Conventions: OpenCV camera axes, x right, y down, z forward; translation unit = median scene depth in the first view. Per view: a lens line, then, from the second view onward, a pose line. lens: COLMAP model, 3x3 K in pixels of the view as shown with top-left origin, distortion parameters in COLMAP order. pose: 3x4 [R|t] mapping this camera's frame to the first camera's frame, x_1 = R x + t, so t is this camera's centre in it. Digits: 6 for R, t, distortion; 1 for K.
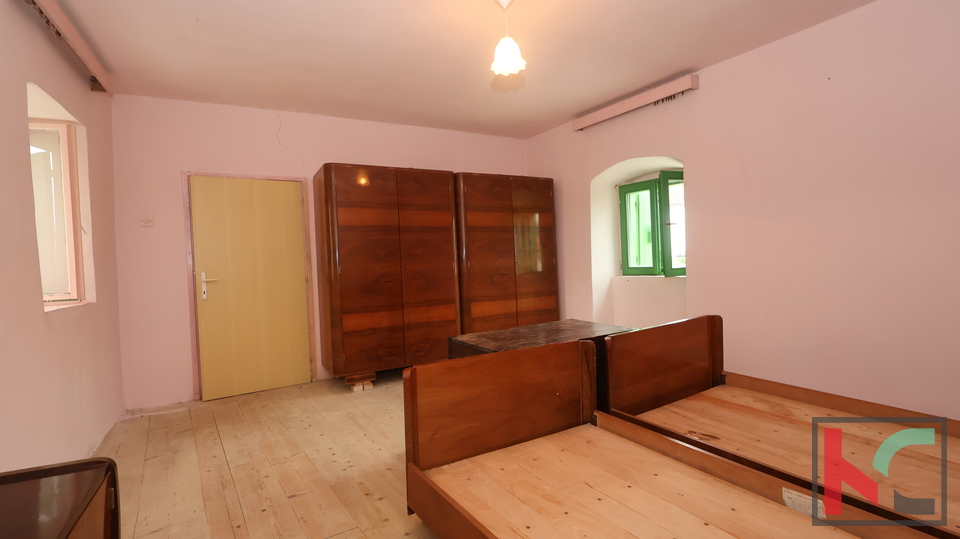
lens RADIAL K [[449.5, 0, 473.3], [0, 449.5, 270.2], [0, 0, 1]] dist [-0.003113, 0.000222]
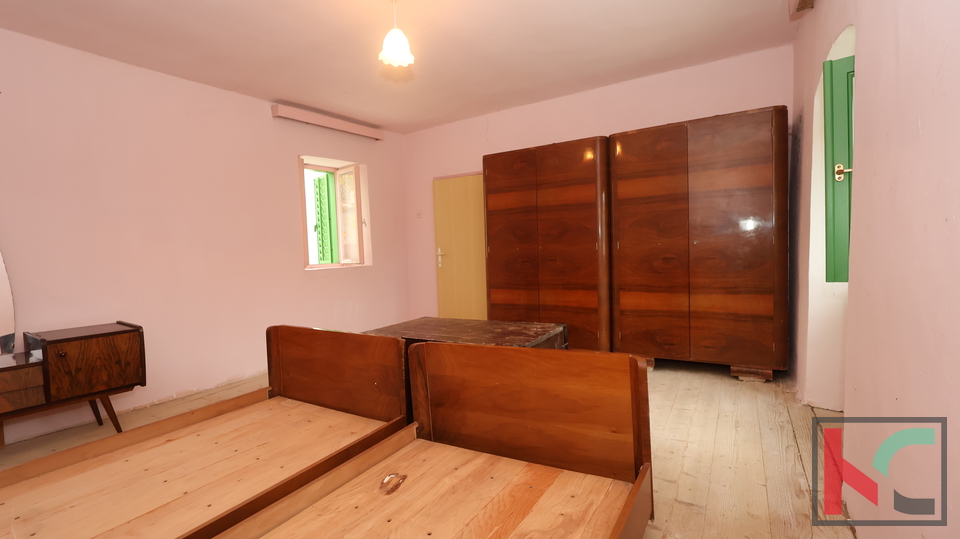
lens RADIAL K [[449.5, 0, 473.3], [0, 449.5, 270.2], [0, 0, 1]] dist [-0.003113, 0.000222]
pose [[0.457251, 0.068281, -0.886712, 0.692083], [0.000889, 0.997013, 0.077233, -0.035497], [0.889337, -0.036103, 0.455825, 0.434169]]
